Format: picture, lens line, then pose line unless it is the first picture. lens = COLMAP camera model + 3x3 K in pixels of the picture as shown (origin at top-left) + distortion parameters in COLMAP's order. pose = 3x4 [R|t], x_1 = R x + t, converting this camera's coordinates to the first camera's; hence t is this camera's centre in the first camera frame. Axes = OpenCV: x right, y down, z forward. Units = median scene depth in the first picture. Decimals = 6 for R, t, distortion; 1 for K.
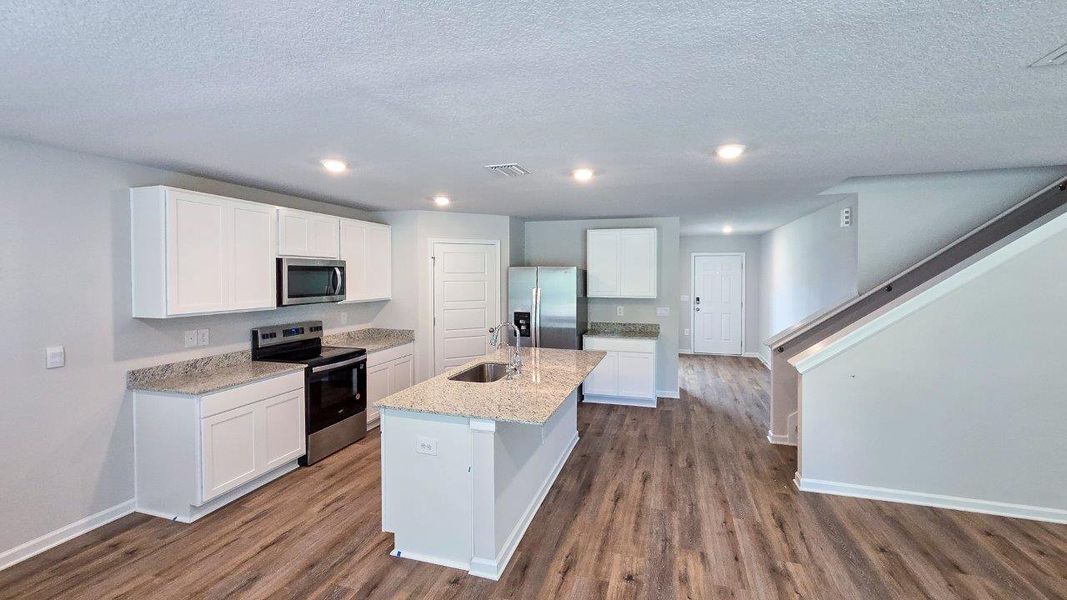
lens RADIAL K [[453.5, 0, 538.0], [0, 453.5, 276.4], [0, 0, 1]] dist [0.001434, 0.000284]
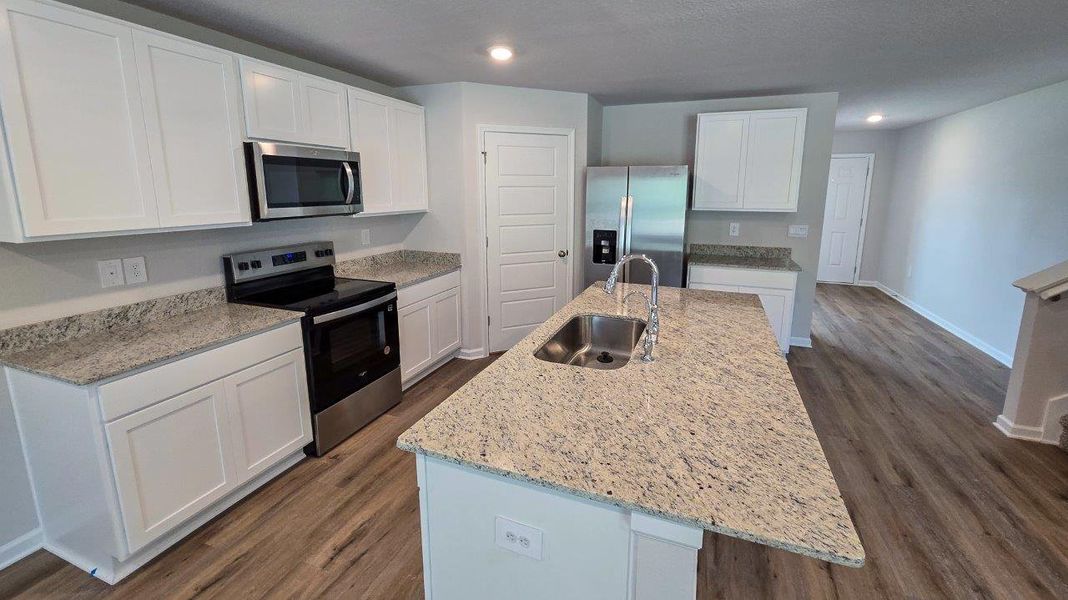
lens RADIAL K [[448.5, 0, 540.2], [0, 448.5, 265.3], [0, 0, 1]] dist [-0.000900, -0.000080]
pose [[0.997617, 0.014424, -0.067464, -0.117066], [-0.003012, 0.986072, 0.166289, 0.019397], [0.068923, -0.165689, 0.983767, 0.360110]]
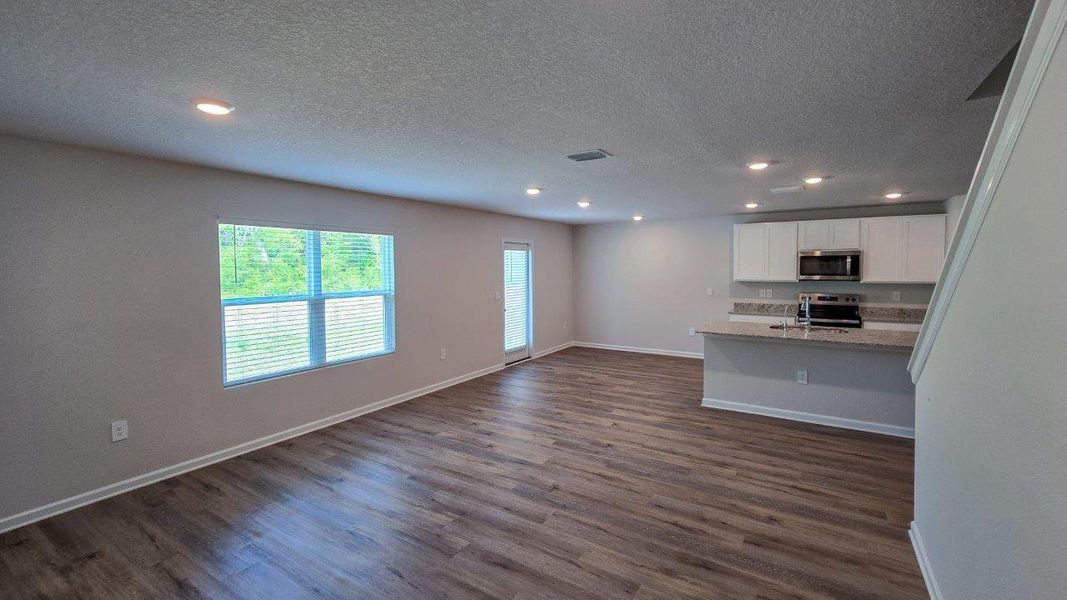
lens RADIAL K [[448.0, 0, 539.7], [0, 448.0, 265.3], [0, 0, 1]] dist [-0.000900, -0.000080]
pose [[-0.267669, 0.001578, -0.963510, 1.170047], [0.001049, 0.999999, 0.001347, 0.006409], [0.963510, -0.000650, -0.267671, 0.463154]]
